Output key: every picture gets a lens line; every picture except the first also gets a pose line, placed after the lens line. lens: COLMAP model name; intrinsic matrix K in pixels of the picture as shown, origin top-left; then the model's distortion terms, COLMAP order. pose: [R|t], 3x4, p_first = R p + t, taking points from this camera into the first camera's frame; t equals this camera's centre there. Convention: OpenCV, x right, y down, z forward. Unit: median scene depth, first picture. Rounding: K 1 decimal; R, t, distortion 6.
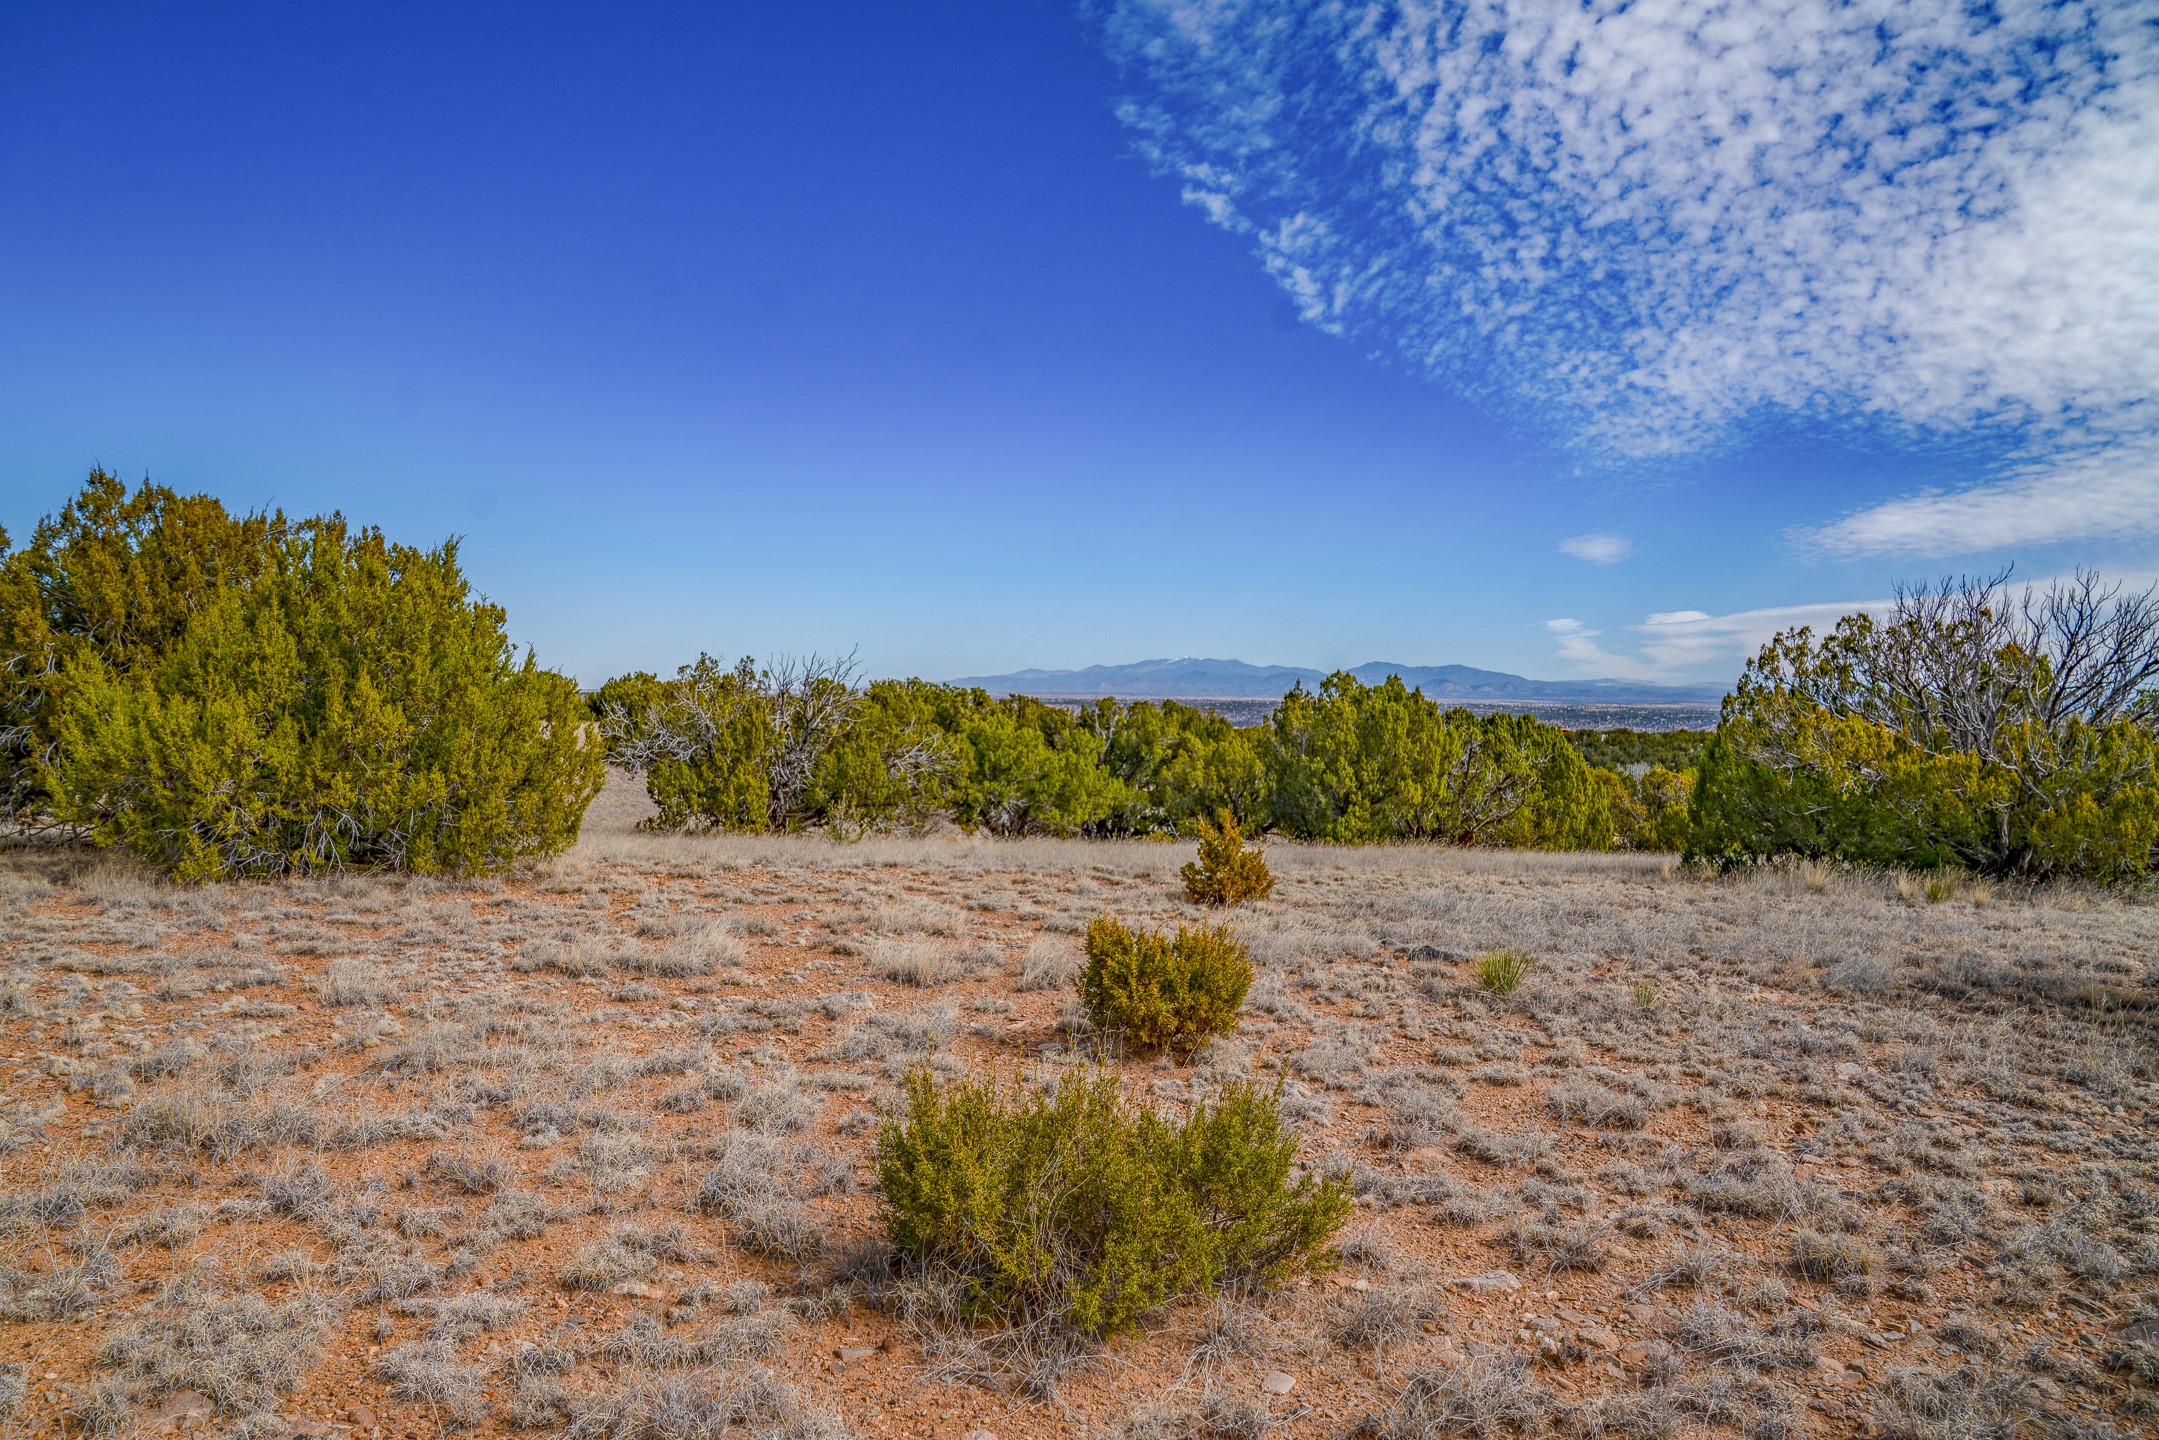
lens RADIAL K [[1556.5, 0, 1078.6], [0, 1556.5, 717.7], [0, 0, 1]] dist [-0.023361, 0.035858]
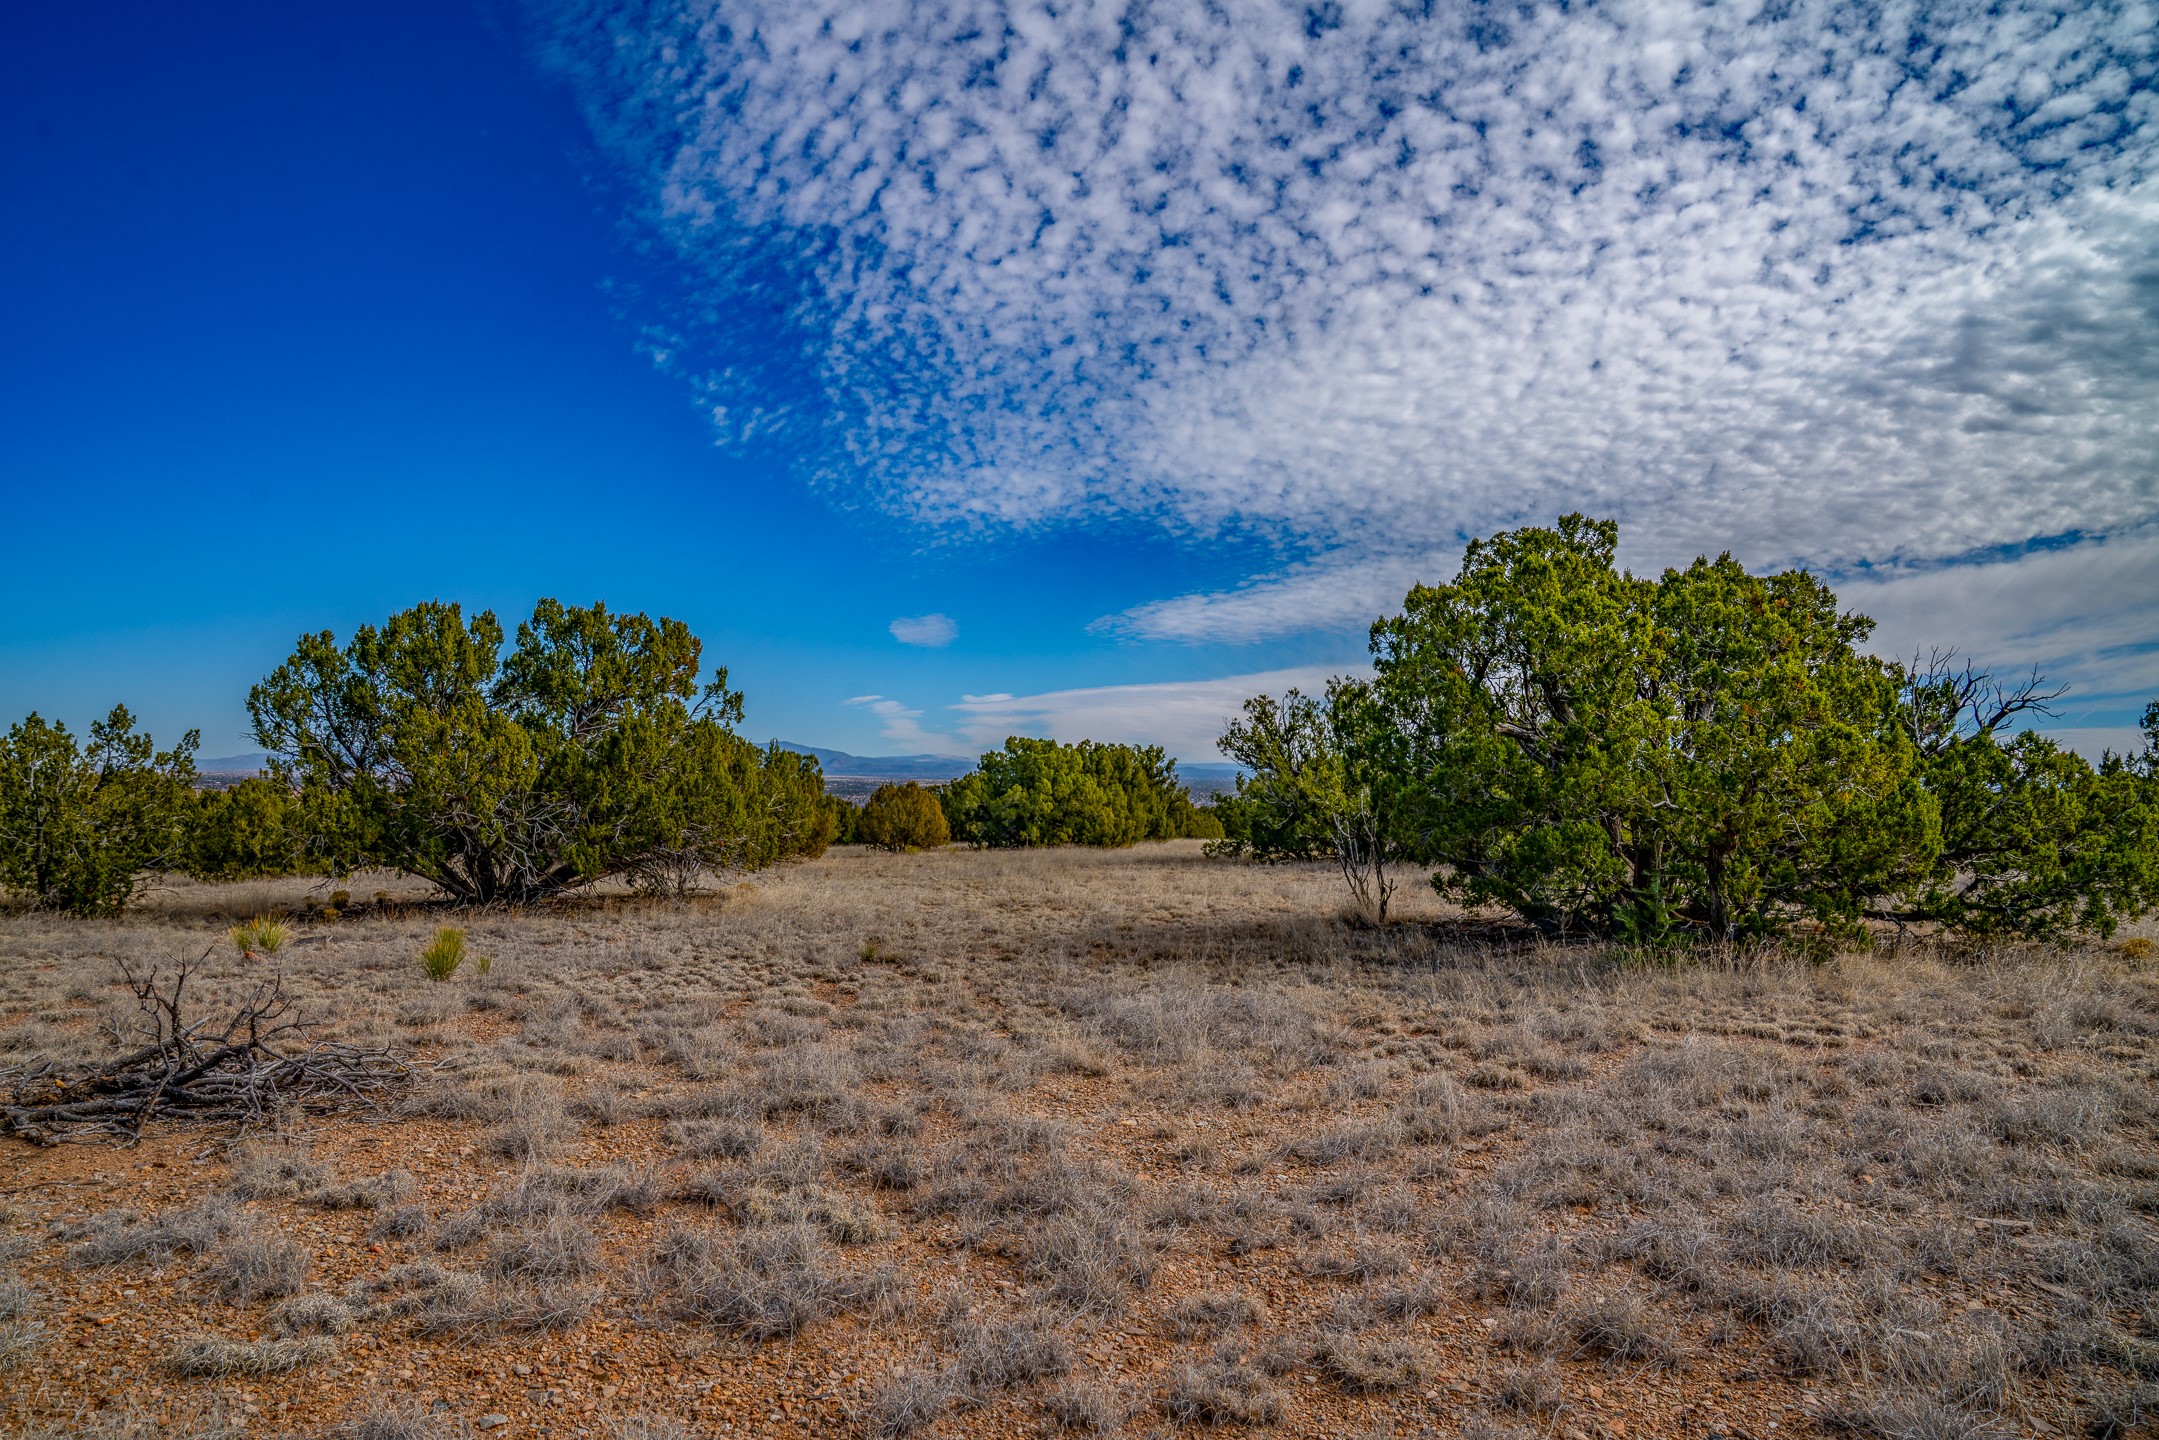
lens RADIAL K [[1556.5, 0, 1085.3], [0, 1556.5, 718.5], [0, 0, 1]] dist [-0.023361, 0.035858]
pose [[0.906346, 0.004327, 0.422513, -0.104658], [0.016210, 0.998855, -0.045004, 0.002192], [-0.422224, 0.047638, 0.905239, -0.170675]]
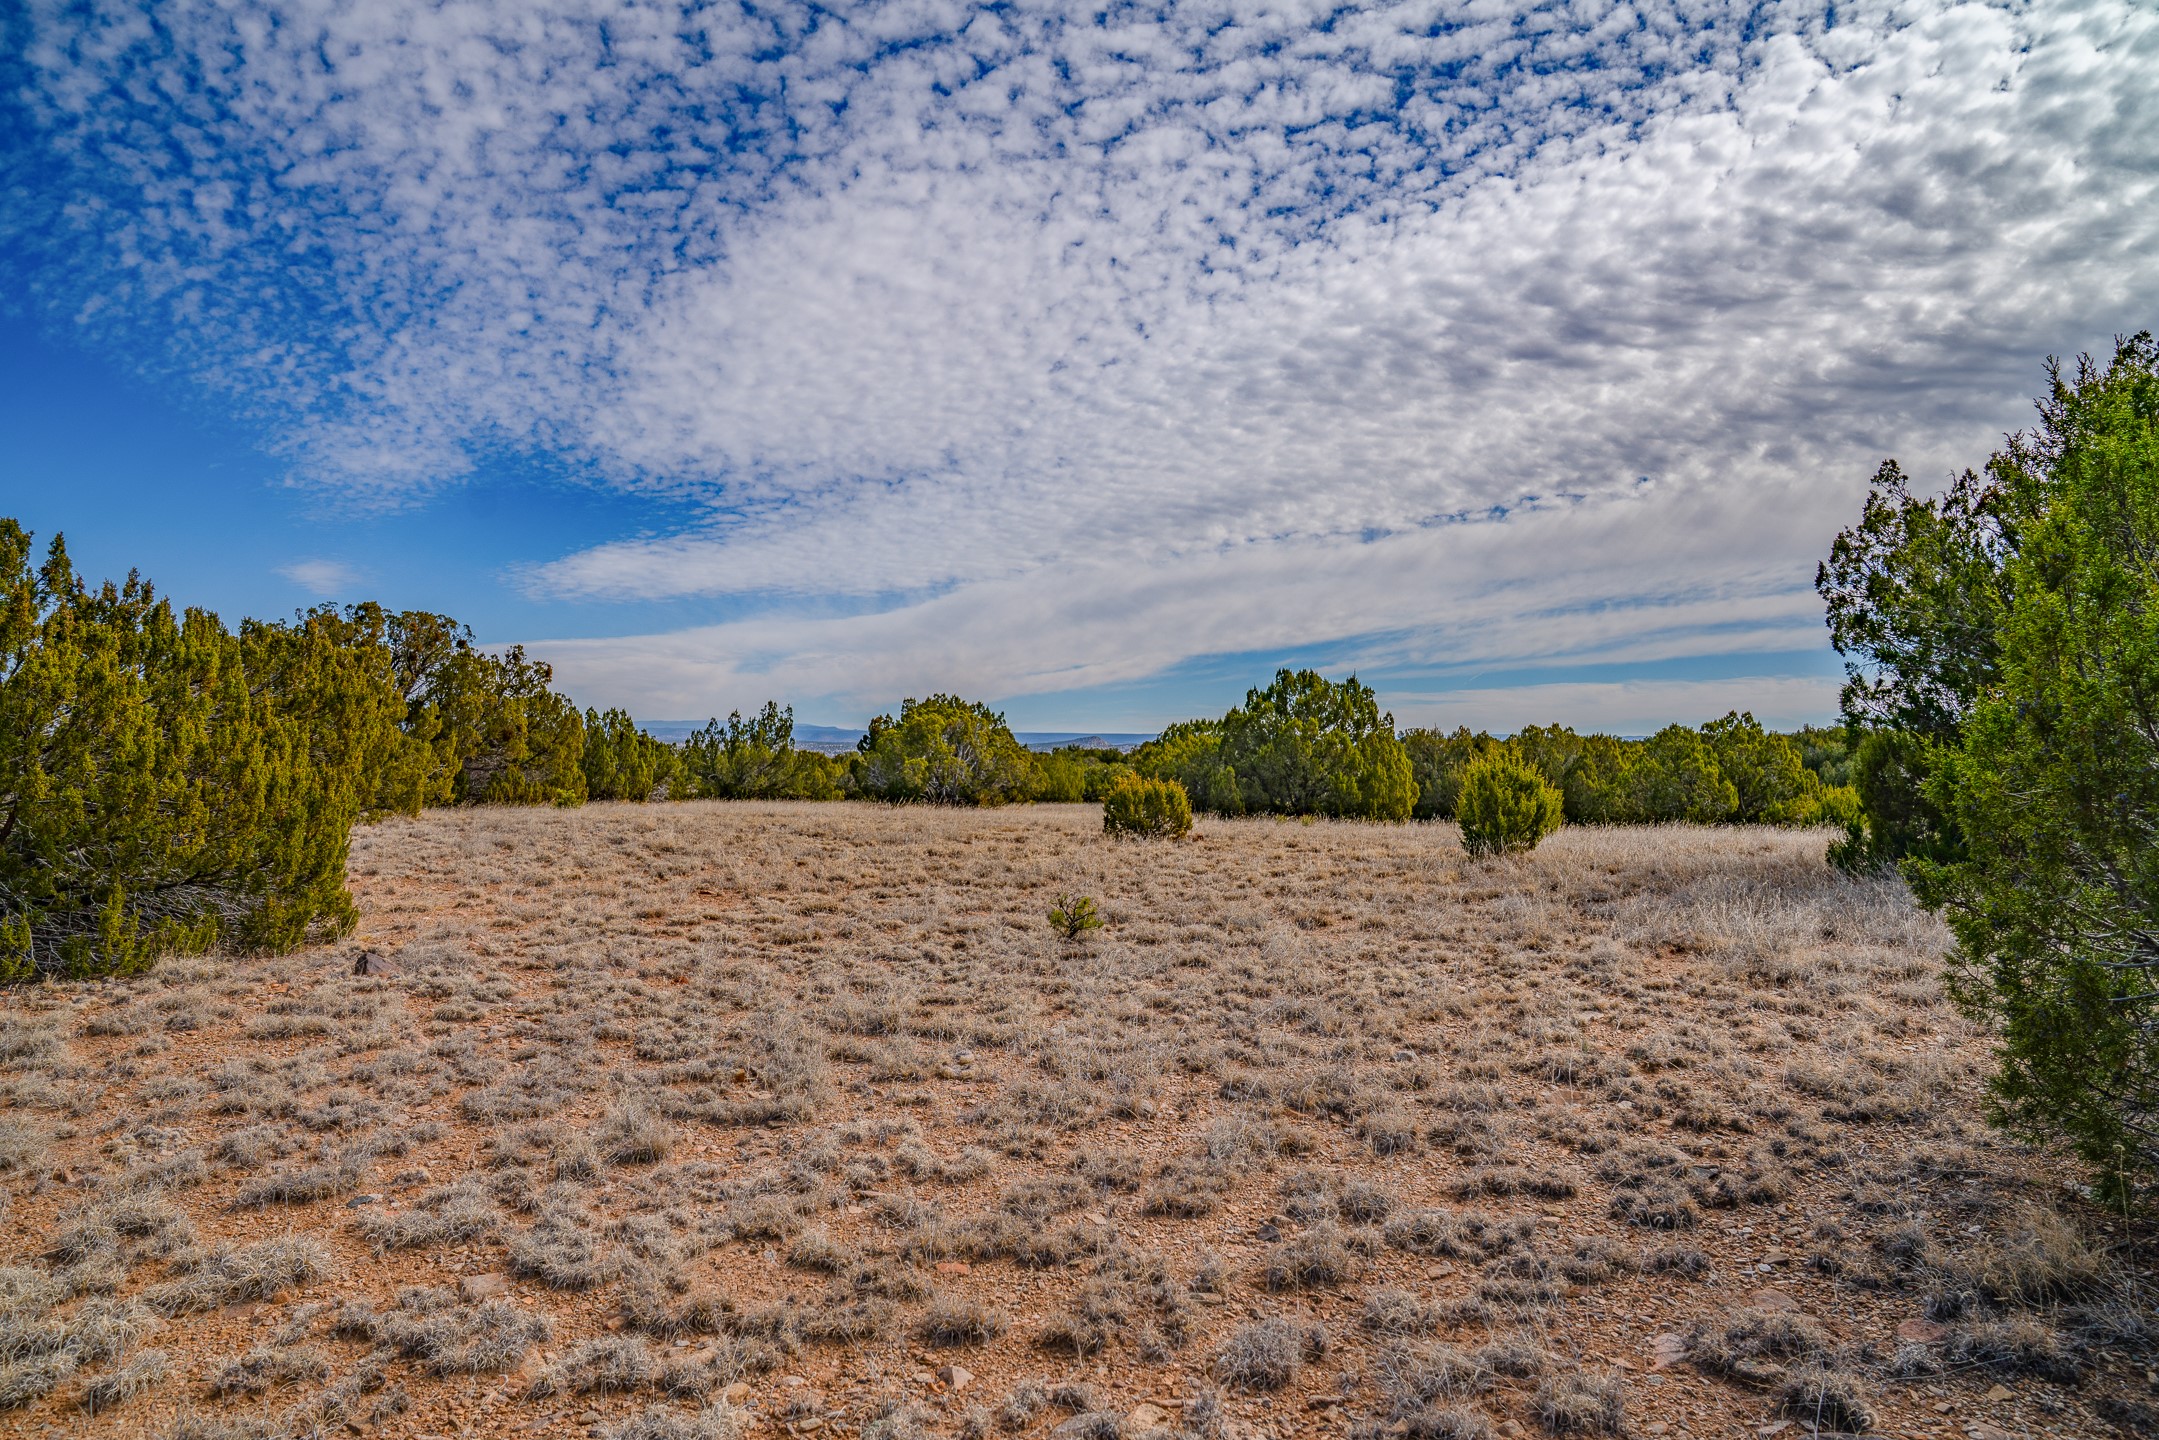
lens RADIAL K [[1556.5, 0, 1070.4], [0, 1556.5, 704.2], [0, 0, 1]] dist [-0.023361, 0.035858]
pose [[0.716466, -0.002798, 0.697617, 0.043428], [0.022452, 0.999566, -0.019050, -0.005190], [-0.697261, 0.029312, 0.716218, 0.099003]]
